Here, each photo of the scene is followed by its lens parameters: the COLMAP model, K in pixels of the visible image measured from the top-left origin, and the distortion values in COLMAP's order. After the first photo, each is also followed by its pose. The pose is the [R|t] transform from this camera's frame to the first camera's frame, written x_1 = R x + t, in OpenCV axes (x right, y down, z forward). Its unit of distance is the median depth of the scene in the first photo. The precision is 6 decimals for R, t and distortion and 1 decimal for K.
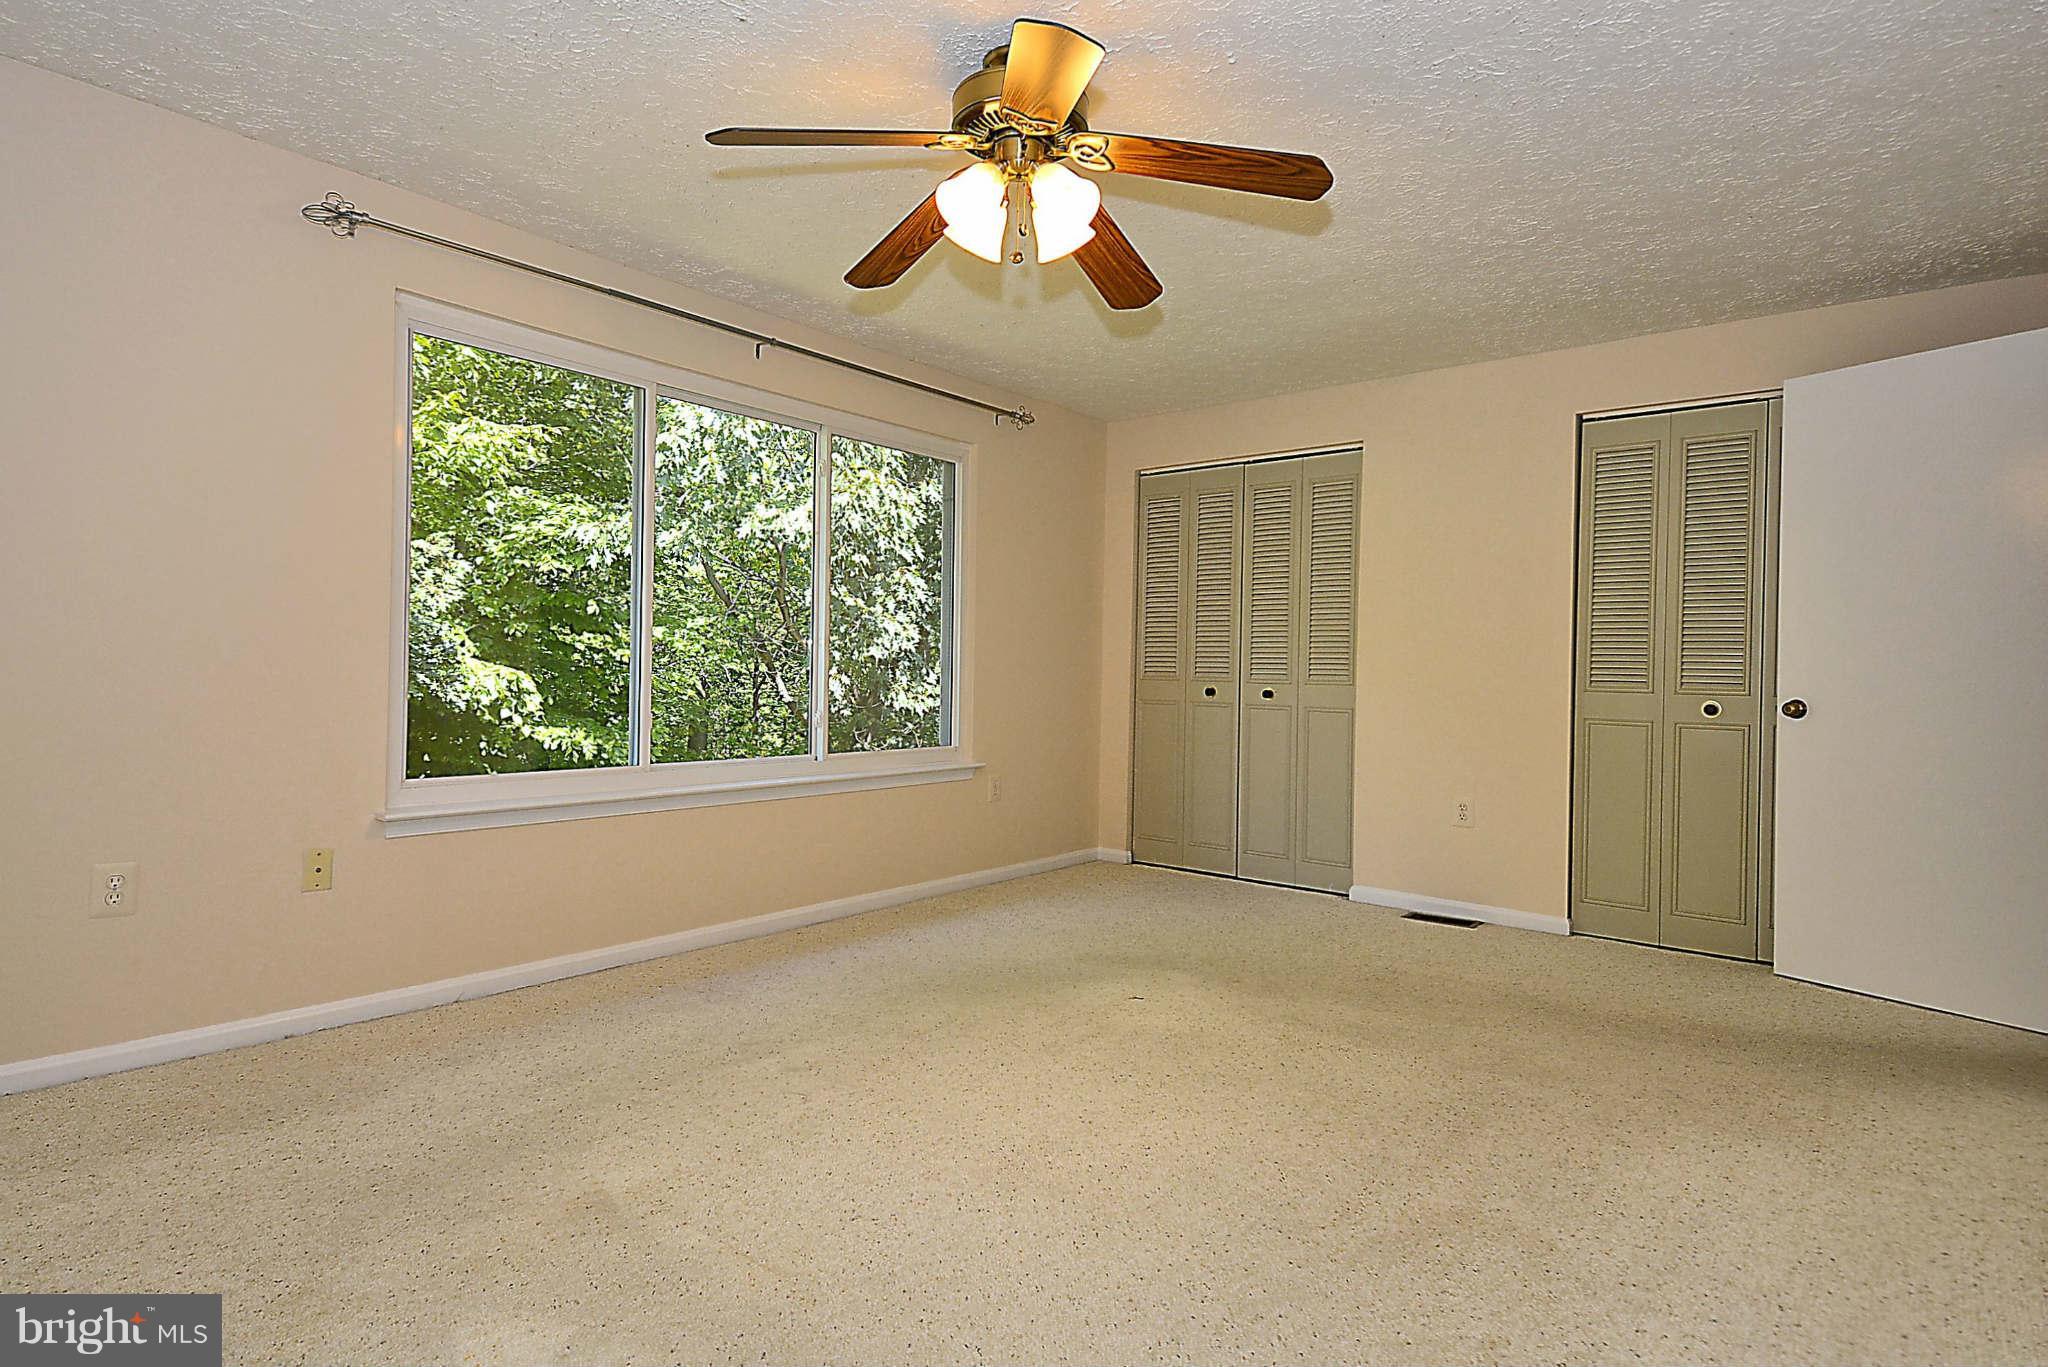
lens RADIAL K [[1133.0, 0, 1053.1], [0, 1133.0, 685.3], [0, 0, 1]] dist [-0.005200, -0.002073]
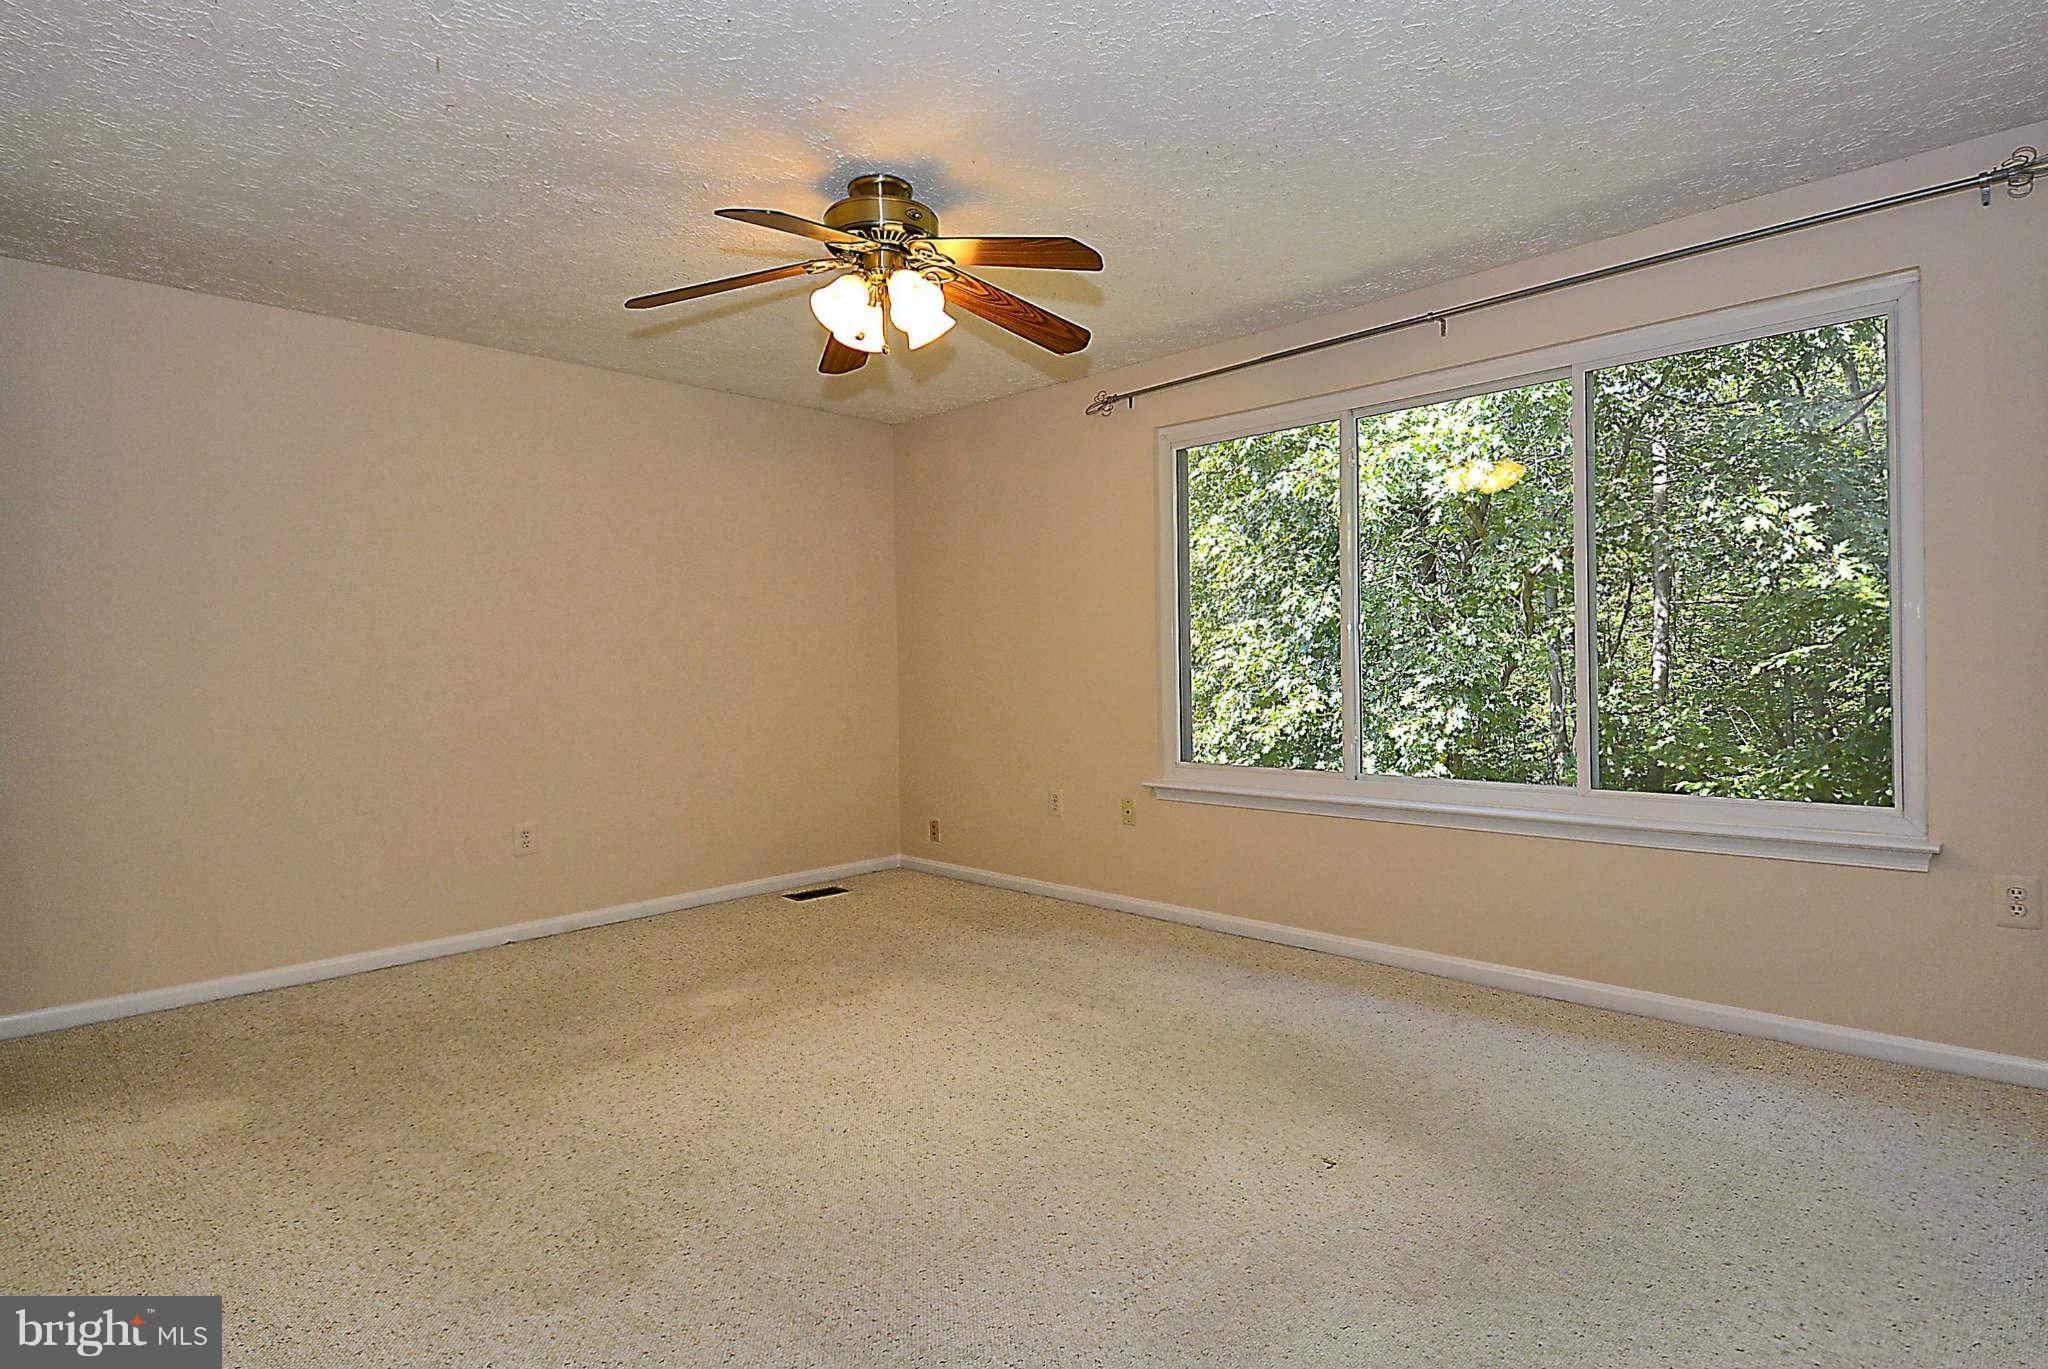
lens RADIAL K [[1109.1, 0, 1009.0], [0, 1109.1, 673.3], [0, 0, 1]] dist [0.041750, -0.000581]
pose [[-0.124866, -0.000741, -0.992173, 0.904655], [-0.003619, 0.999993, -0.000291, -0.029935], [0.992167, 0.003554, -0.124868, 1.011457]]
